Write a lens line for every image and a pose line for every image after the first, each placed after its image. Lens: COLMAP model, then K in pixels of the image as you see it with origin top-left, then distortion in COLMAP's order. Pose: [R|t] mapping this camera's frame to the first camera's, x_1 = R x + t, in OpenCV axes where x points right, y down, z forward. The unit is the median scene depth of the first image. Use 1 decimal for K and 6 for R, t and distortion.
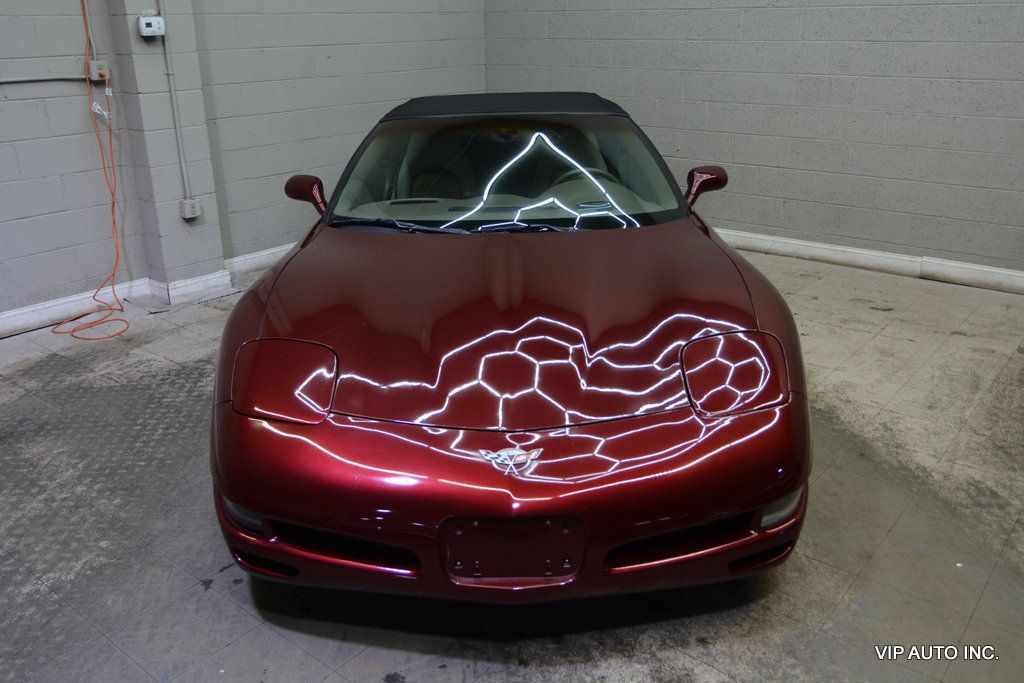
lens RADIAL K [[859.7, 0, 506.4], [0, 859.7, 336.4], [0, 0, 1]] dist [-0.007937, 0.005580]
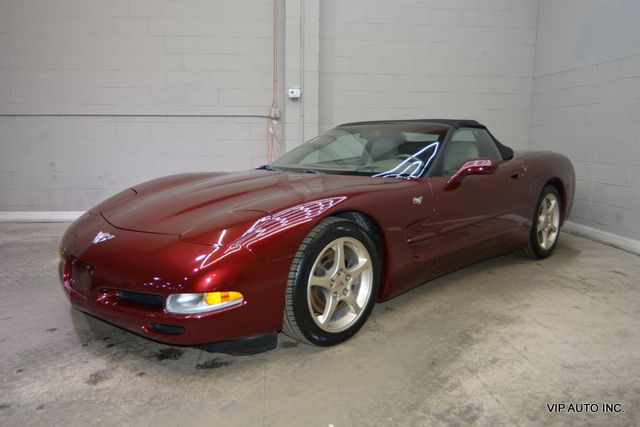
lens RADIAL K [[489.1, 0, 315.9], [0, 489.1, 209.7], [0, 0, 1]] dist [-0.011555, 0.007331]
pose [[0.696070, 0.120167, -0.707847, 0.589937], [-0.264881, 0.959328, -0.097614, 0.031410], [0.667327, 0.255441, 0.699589, 0.268814]]
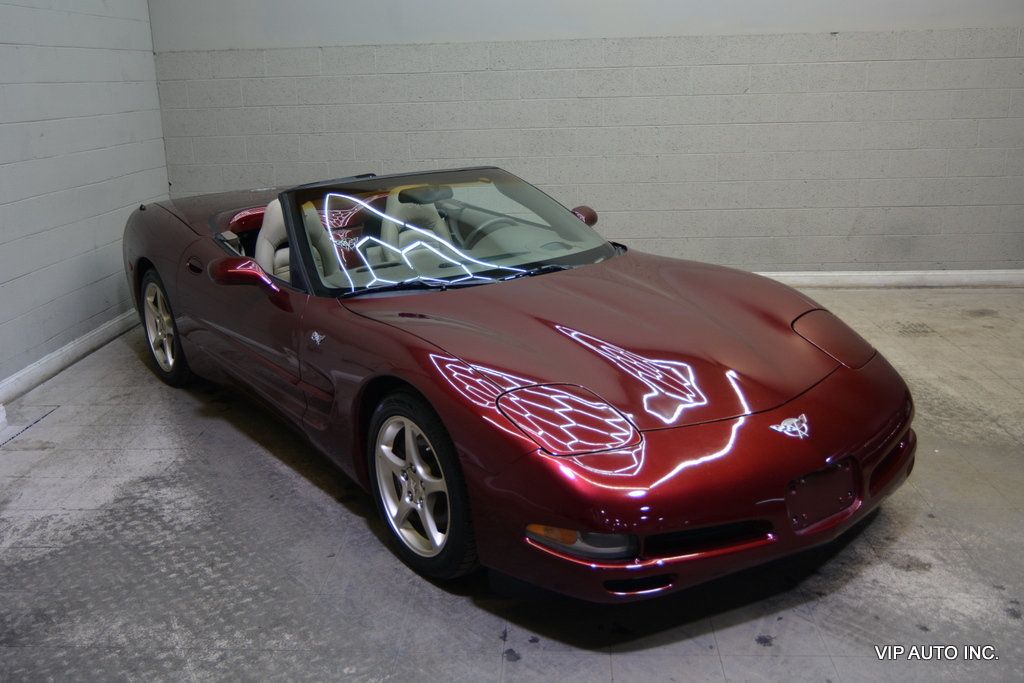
lens RADIAL K [[947.3, 0, 510.2], [0, 947.3, 340.6], [0, 0, 1]] dist [-0.015653, 0.002561]
pose [[0.808058, -0.168245, 0.564567, -0.540671], [0.220146, 0.975159, -0.024489, -0.015609], [-0.546422, 0.144076, 0.825024, 0.050272]]
